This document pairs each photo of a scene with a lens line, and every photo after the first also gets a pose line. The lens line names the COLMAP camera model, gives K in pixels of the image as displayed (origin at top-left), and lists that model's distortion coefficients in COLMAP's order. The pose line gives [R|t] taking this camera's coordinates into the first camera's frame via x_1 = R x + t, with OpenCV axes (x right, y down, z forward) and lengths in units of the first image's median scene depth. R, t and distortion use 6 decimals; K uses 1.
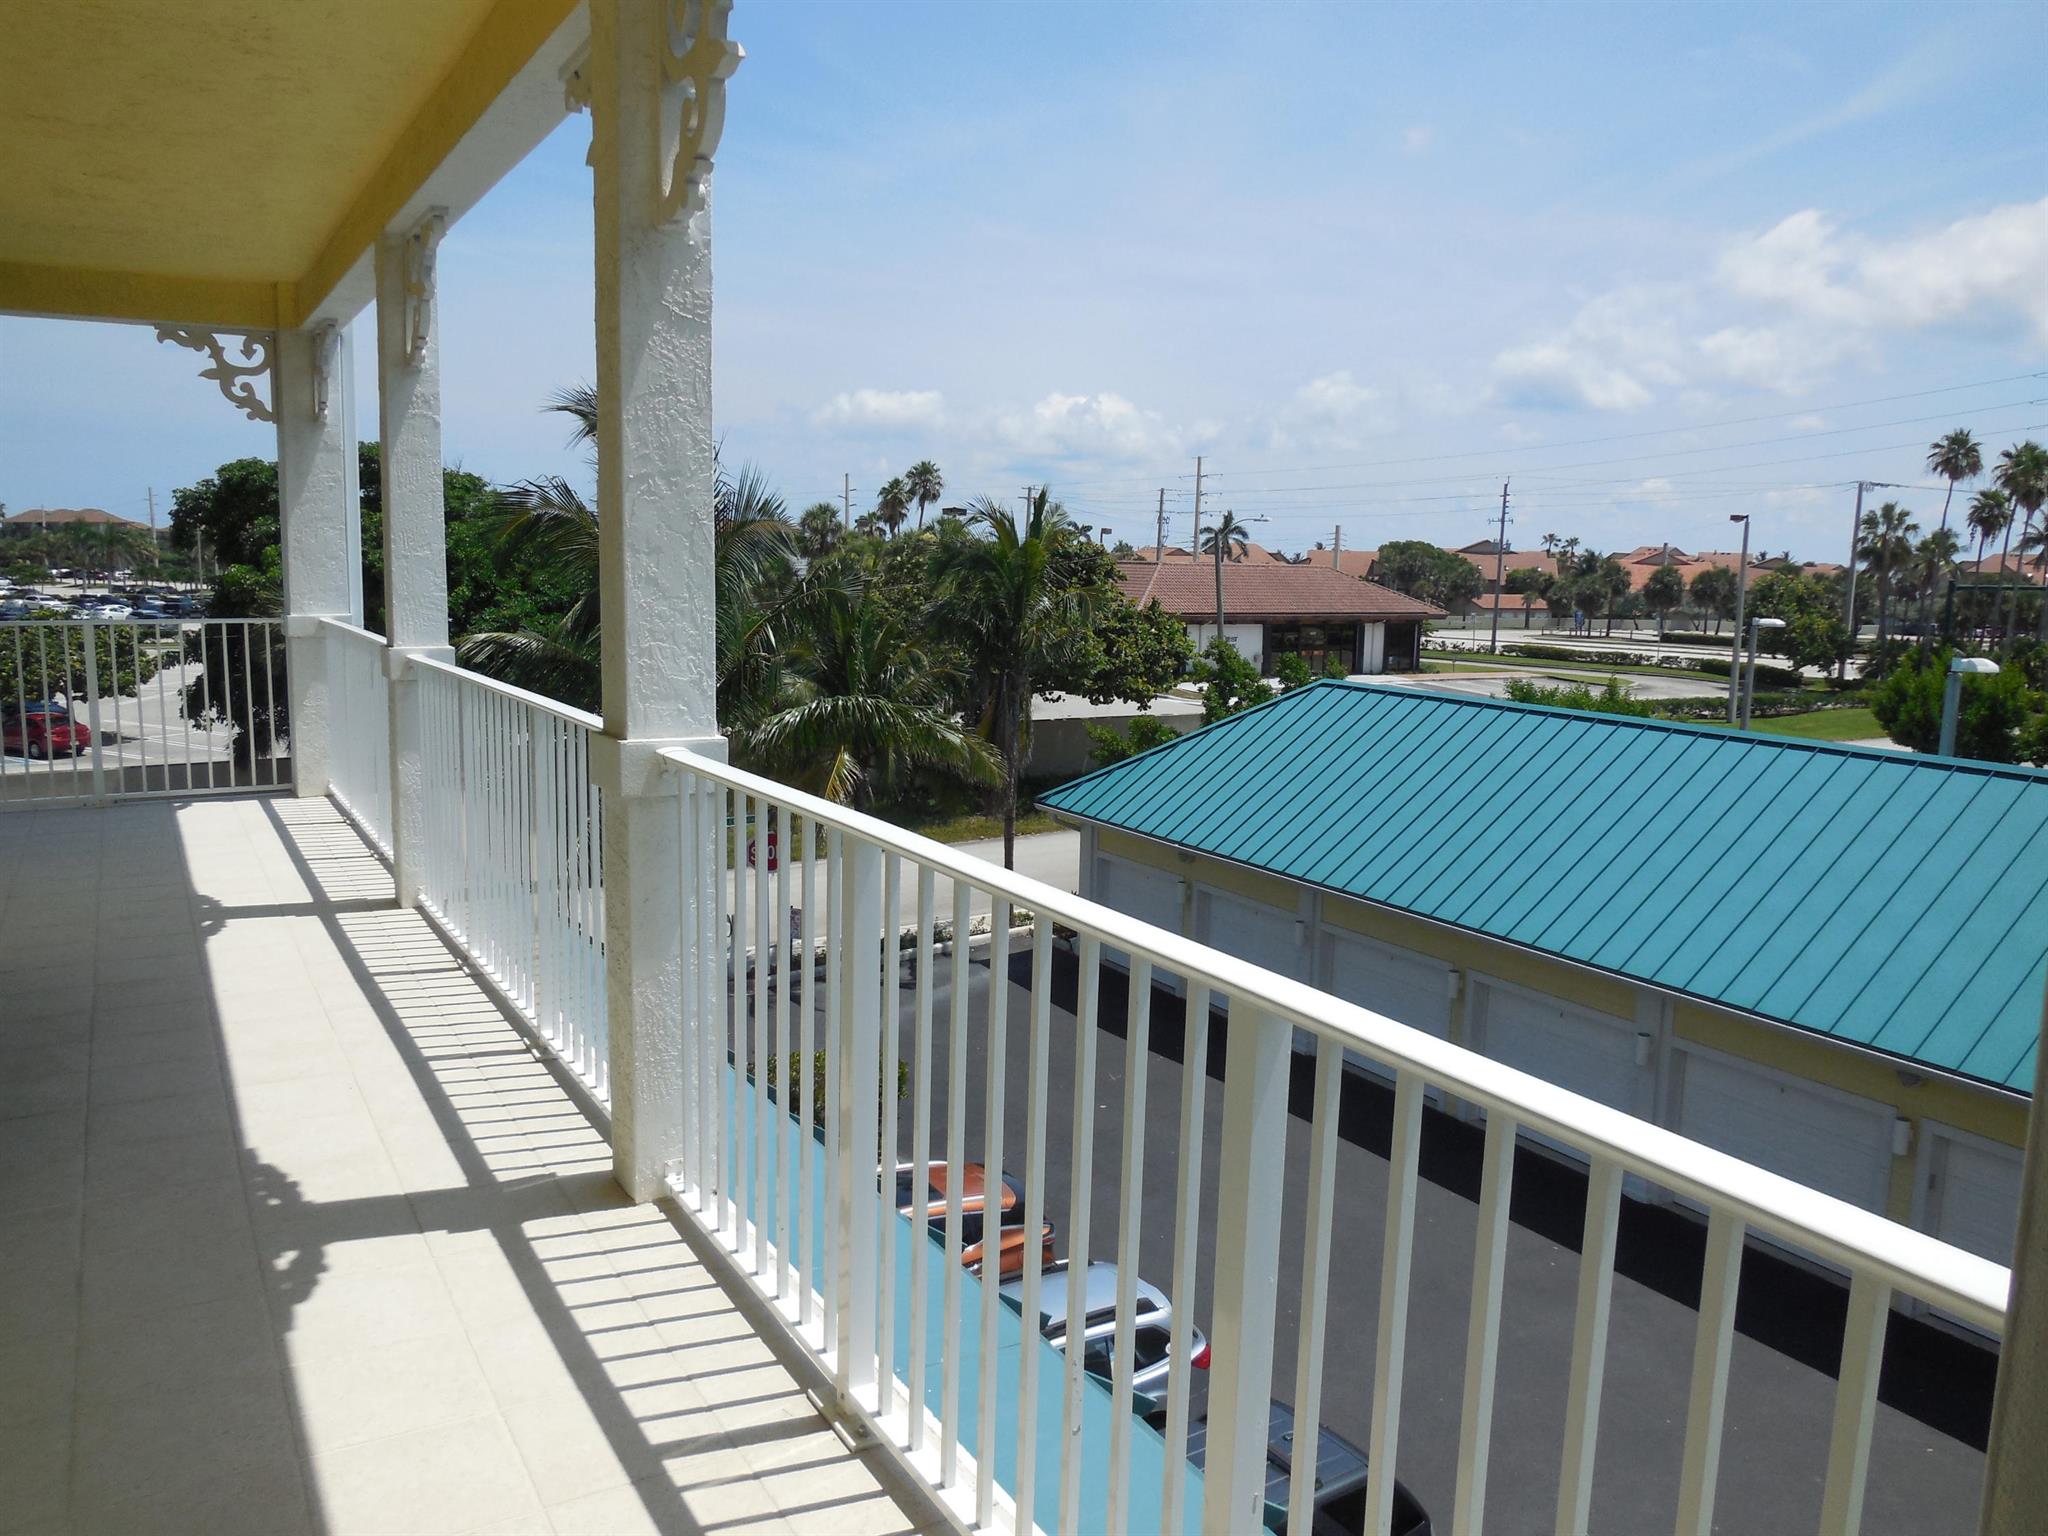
lens RADIAL K [[1528.9, 0, 1029.2], [0, 1528.9, 753.0], [0, 0, 1]] dist [-0.025427, 0.014719]
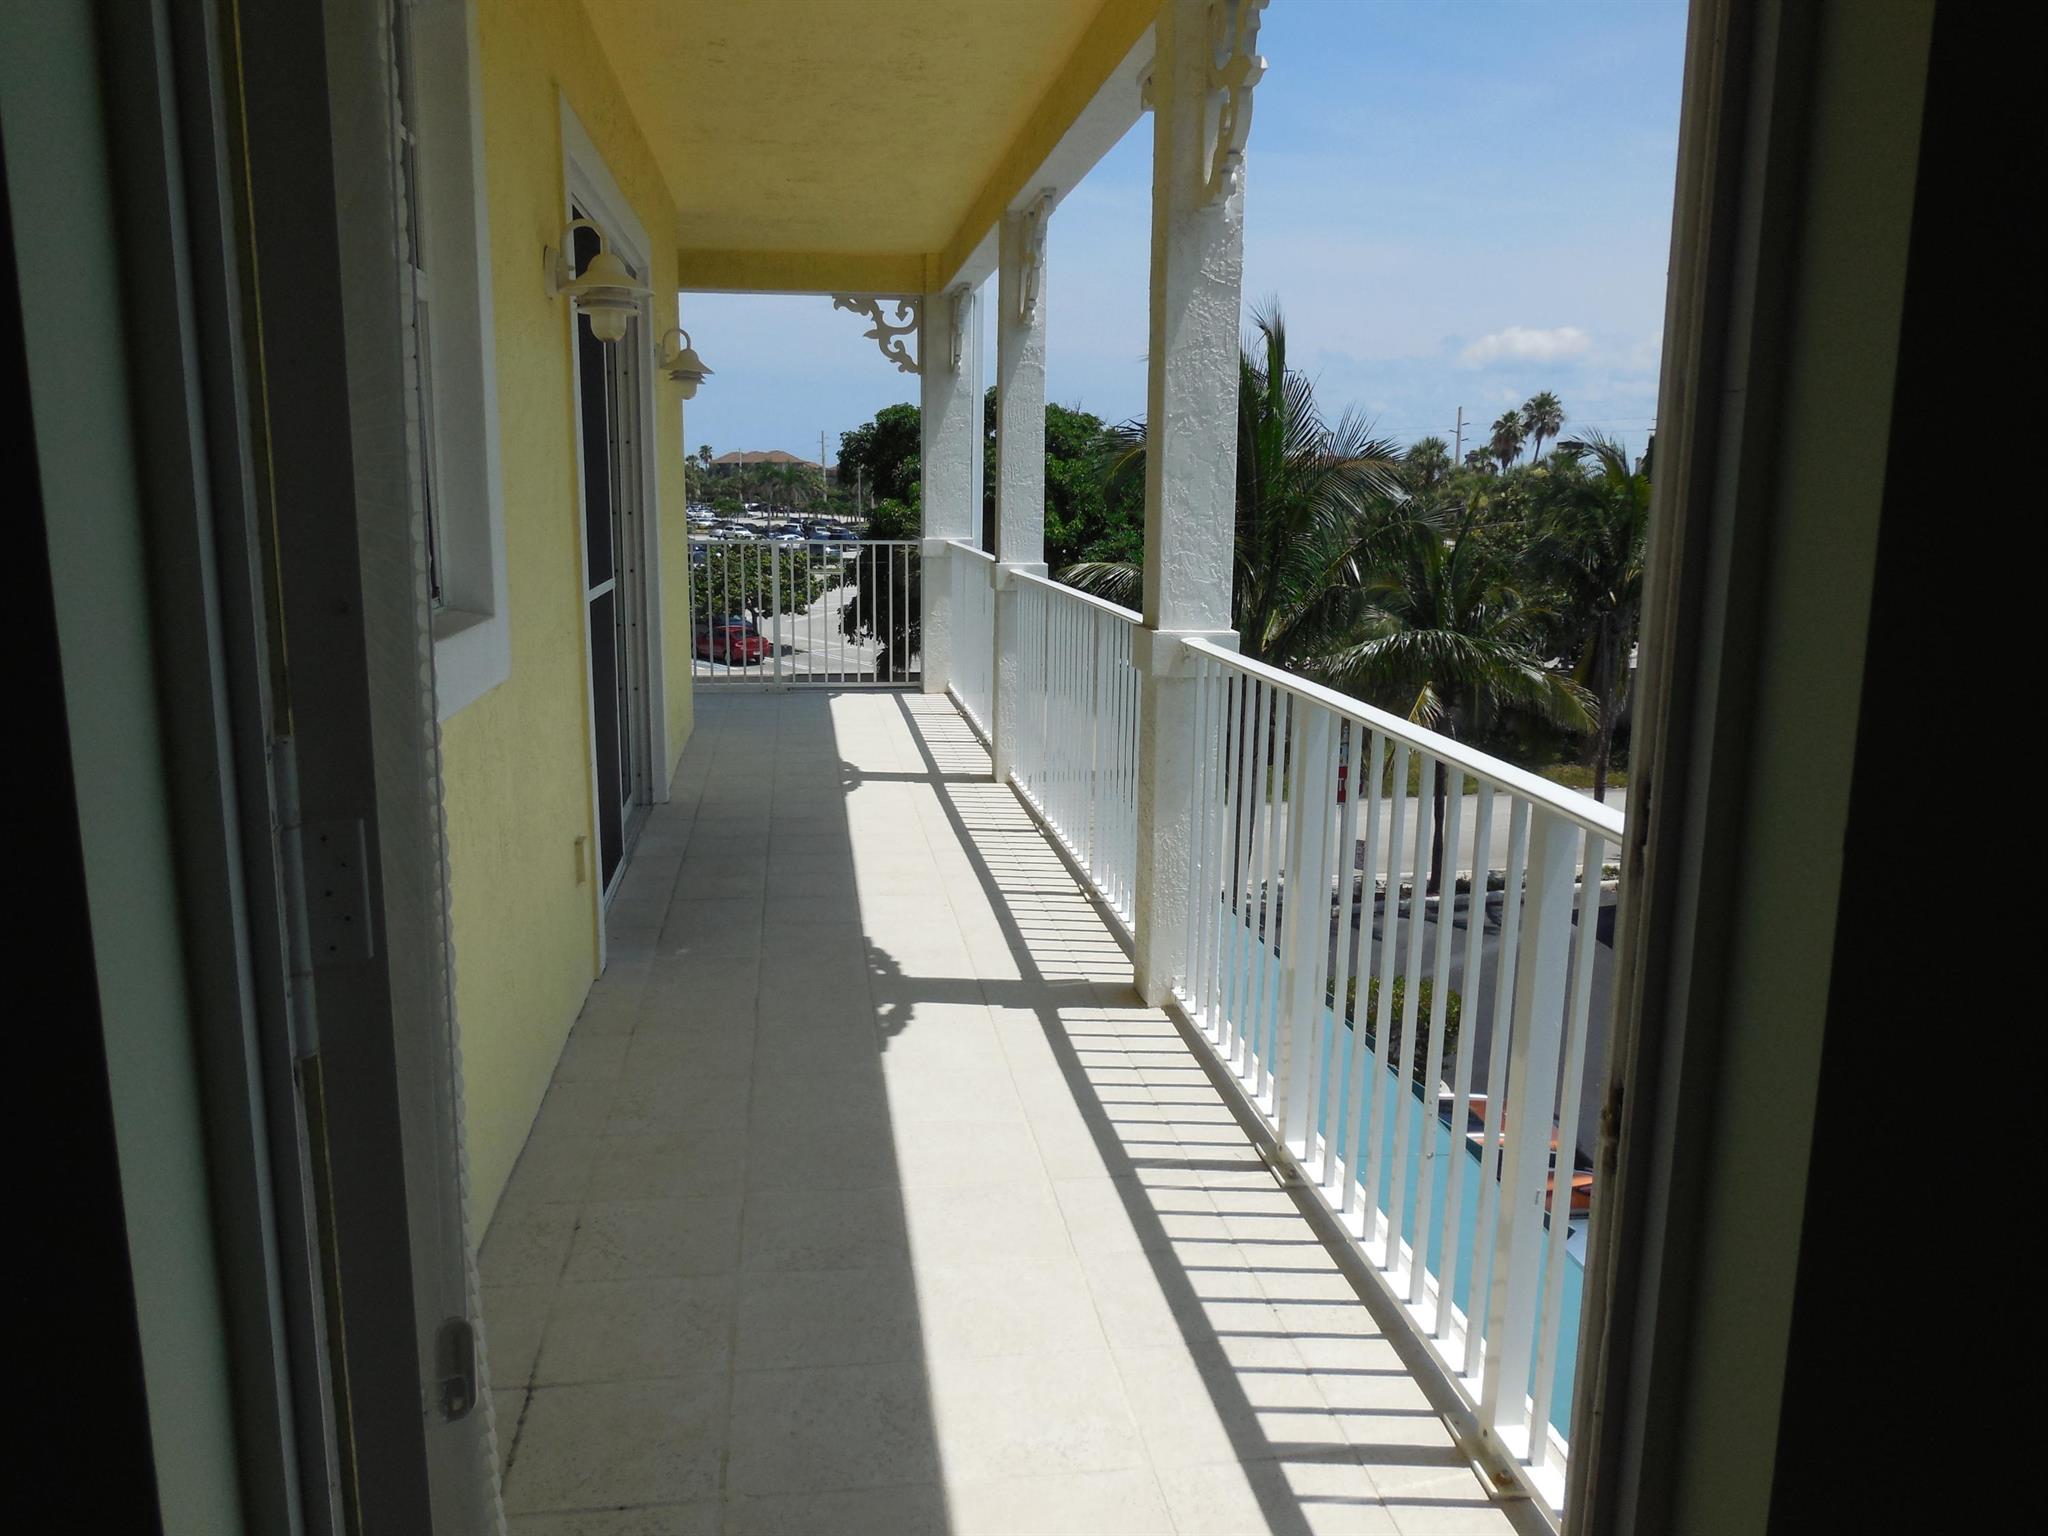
lens RADIAL K [[1523.6, 0, 1029.2], [0, 1523.6, 755.6], [0, 0, 1]] dist [-0.035693, 0.028220]
pose [[0.926105, 0.062583, -0.372038, 0.054926], [-0.046494, 0.997560, 0.052072, 0.017466], [0.374389, -0.030926, 0.926756, -0.097123]]
